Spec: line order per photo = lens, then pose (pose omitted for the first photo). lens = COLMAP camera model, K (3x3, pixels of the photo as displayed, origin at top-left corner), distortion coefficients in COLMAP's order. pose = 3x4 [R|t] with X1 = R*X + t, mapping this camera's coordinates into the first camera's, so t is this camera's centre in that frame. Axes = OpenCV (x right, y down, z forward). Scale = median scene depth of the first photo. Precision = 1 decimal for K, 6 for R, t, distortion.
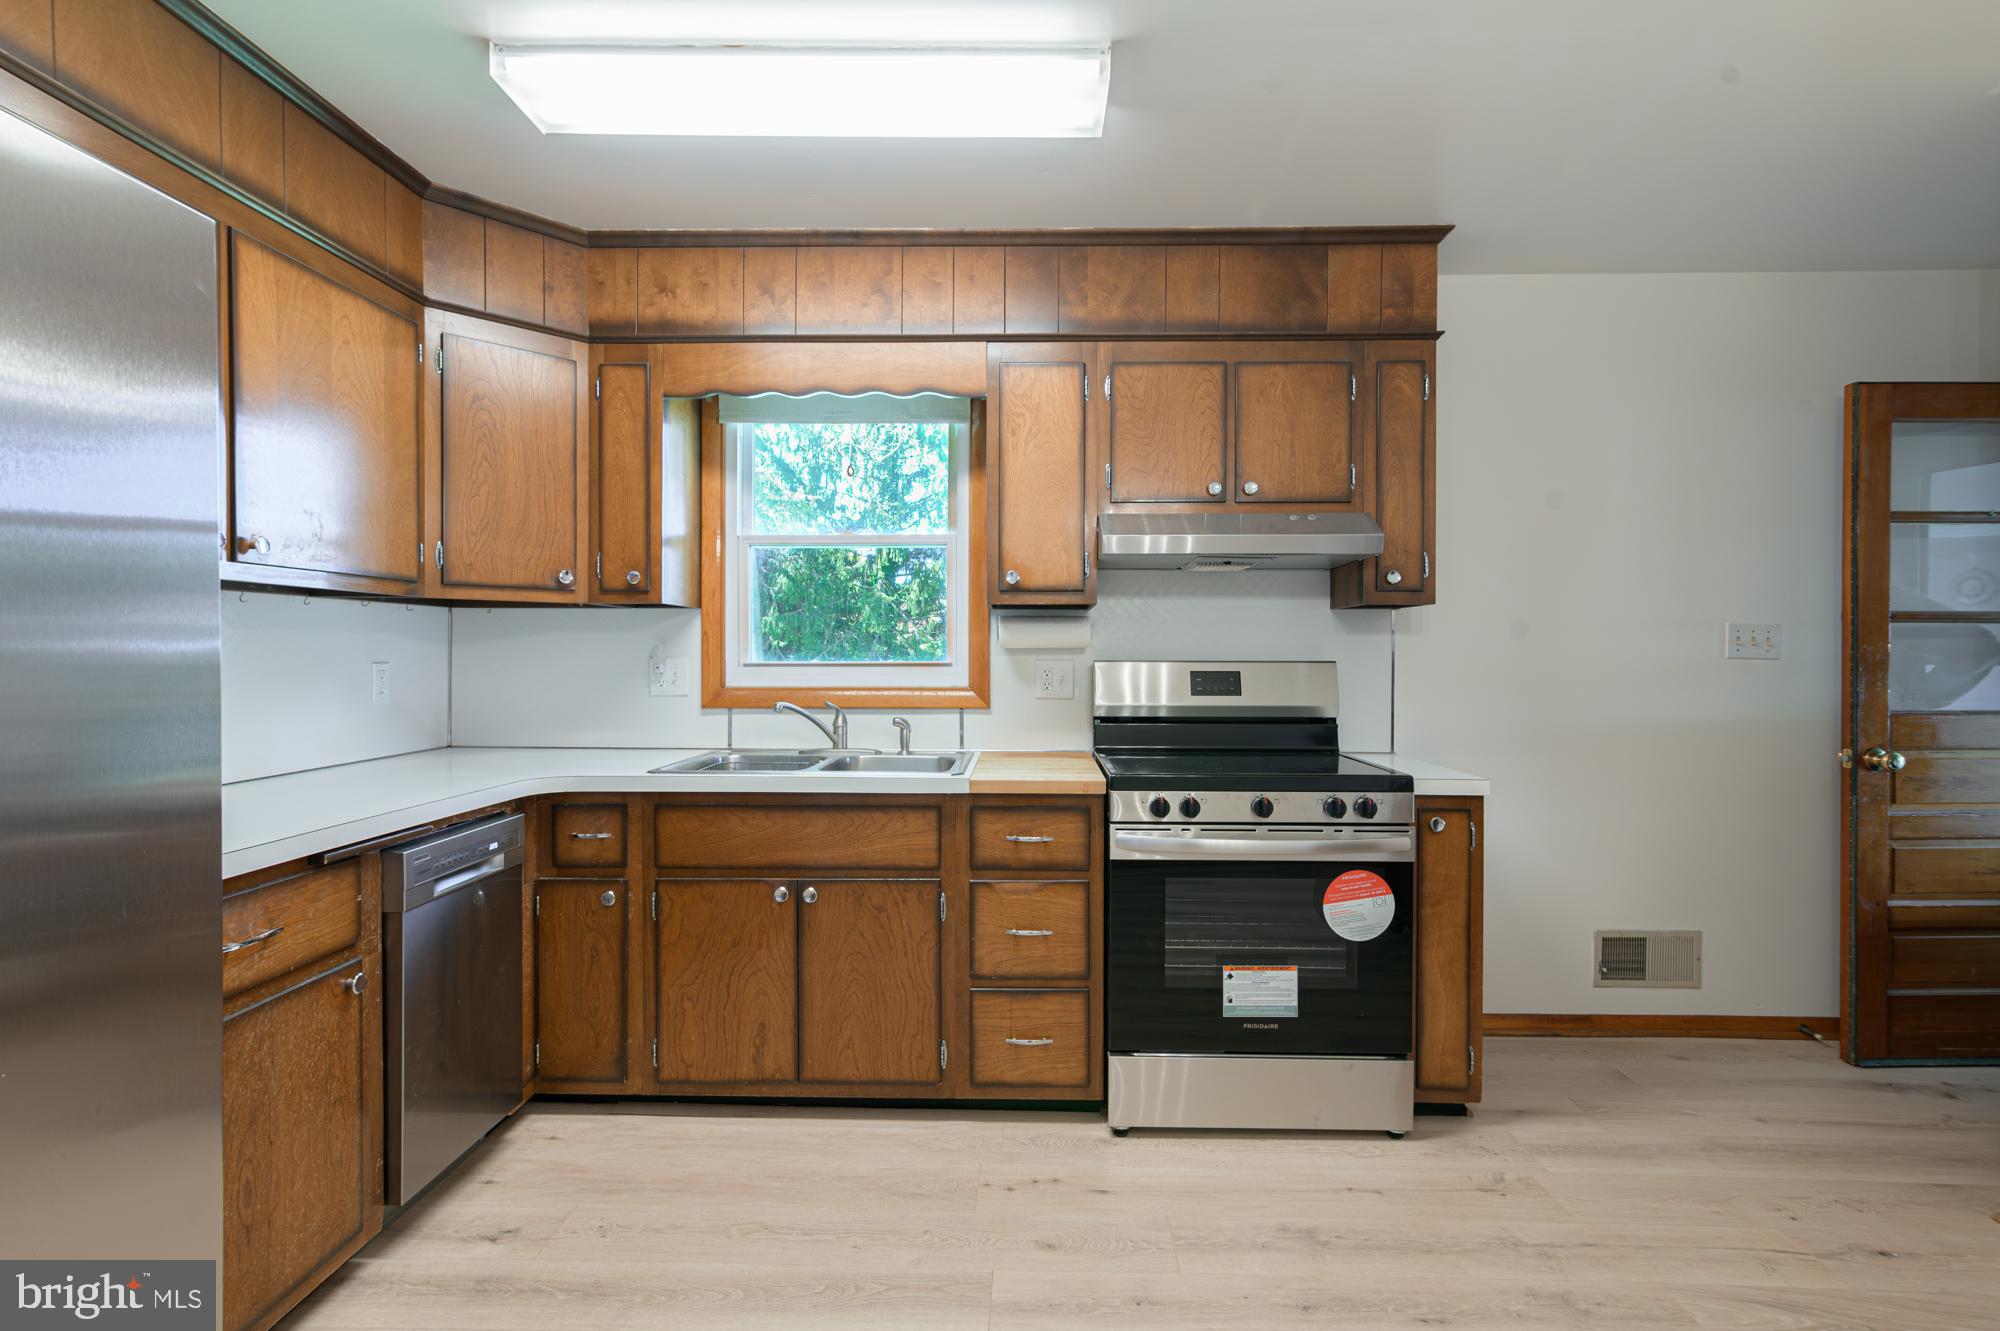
lens RADIAL K [[918.6, 0, 1000.0], [0, 918.6, 665.5], [0, 0, 1]] dist [0.001765, 0.000294]
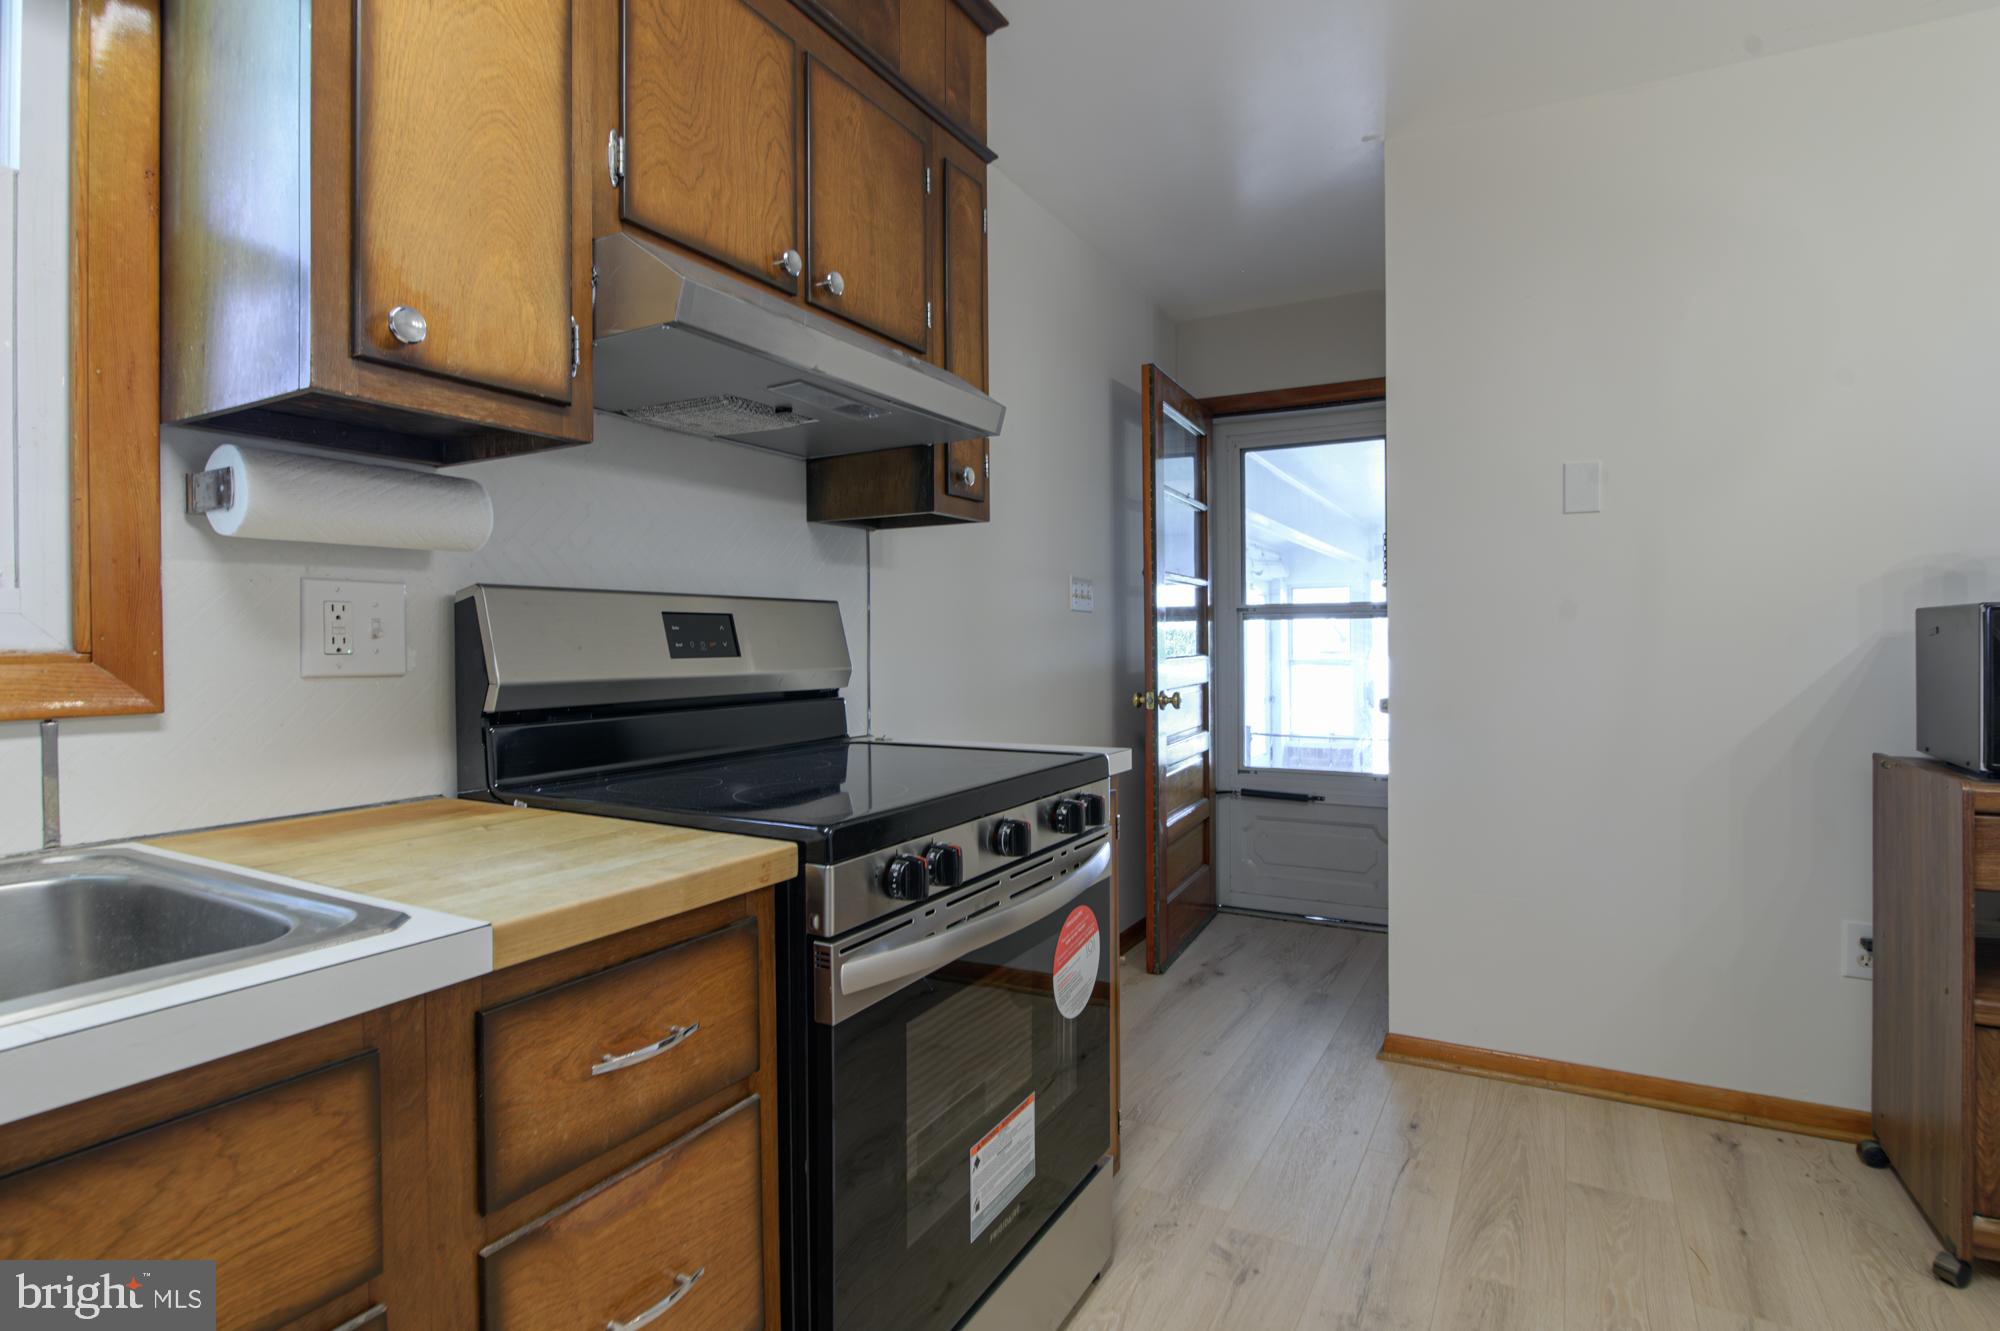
lens RADIAL K [[983.9, 0, 1004.9], [0, 983.9, 645.0], [0, 0, 1]] dist [-0.025587, -0.000126]
pose [[0.444476, -0.008581, 0.895750, -0.223830], [0.018709, 0.999825, 0.000295, 0.031601], [-0.895595, 0.016628, 0.444559, 0.644830]]
